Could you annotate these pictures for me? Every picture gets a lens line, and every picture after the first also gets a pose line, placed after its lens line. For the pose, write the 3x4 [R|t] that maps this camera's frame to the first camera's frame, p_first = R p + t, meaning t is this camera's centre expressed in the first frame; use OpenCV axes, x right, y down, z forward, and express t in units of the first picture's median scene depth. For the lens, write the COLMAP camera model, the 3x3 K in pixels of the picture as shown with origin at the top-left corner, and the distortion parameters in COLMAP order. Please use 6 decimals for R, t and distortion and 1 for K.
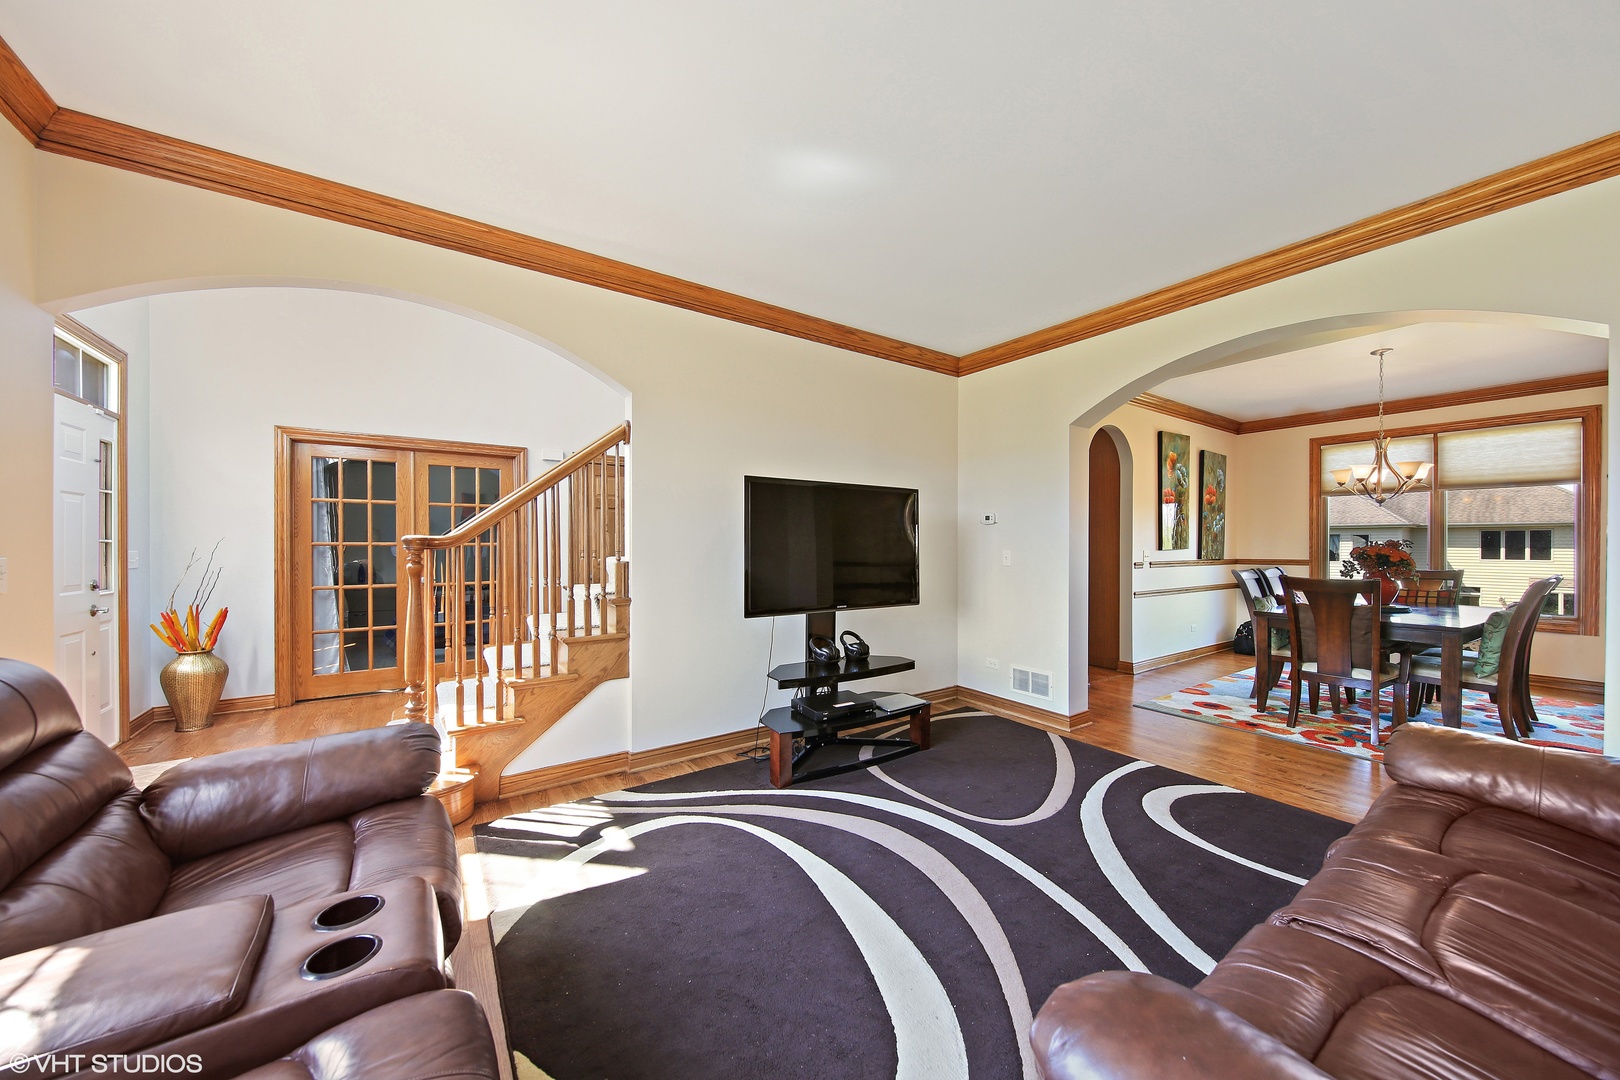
lens RADIAL K [[568.1, 0, 812.8], [0, 568.1, 547.4], [0, 0, 1]] dist [-0.001069, -0.000311]
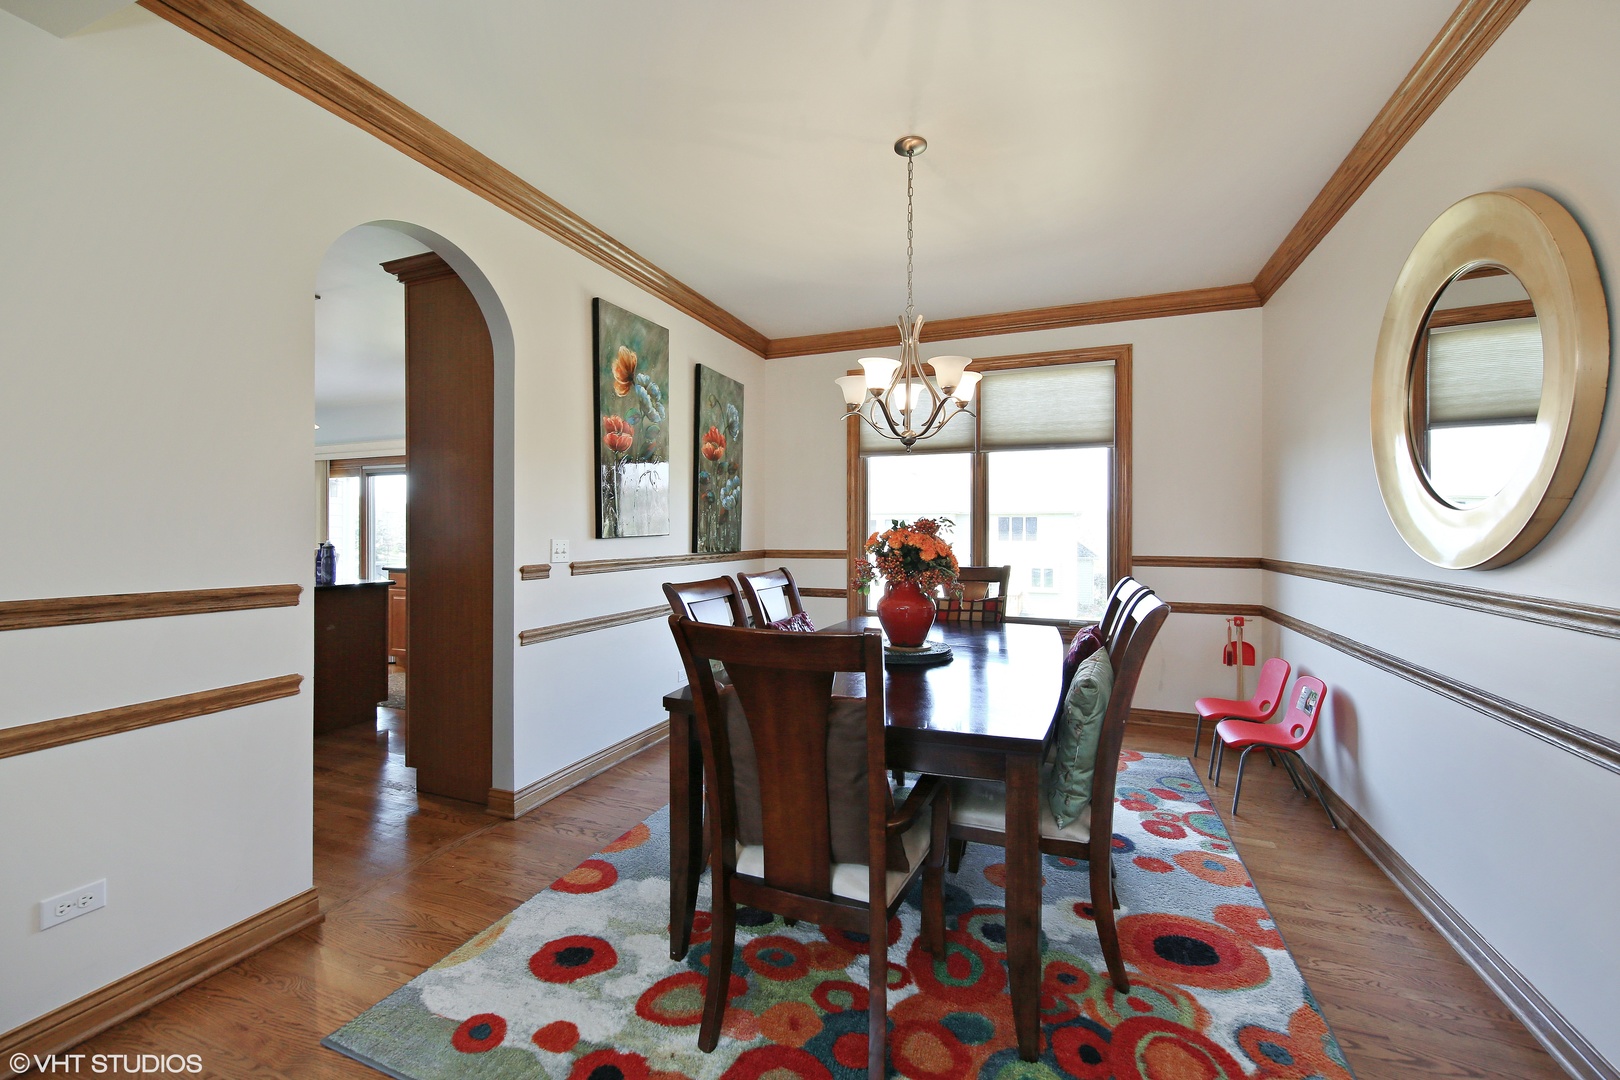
lens RADIAL K [[643.8, 0, 810.8], [0, 643.8, 531.1], [0, 0, 1]] dist [0.017999, -0.000032]
pose [[0.831151, -0.001566, 0.556045, 0.599514], [0.002171, 0.999998, -0.000430, -0.001134], [-0.556043, 0.001564, 0.831152, 0.562399]]
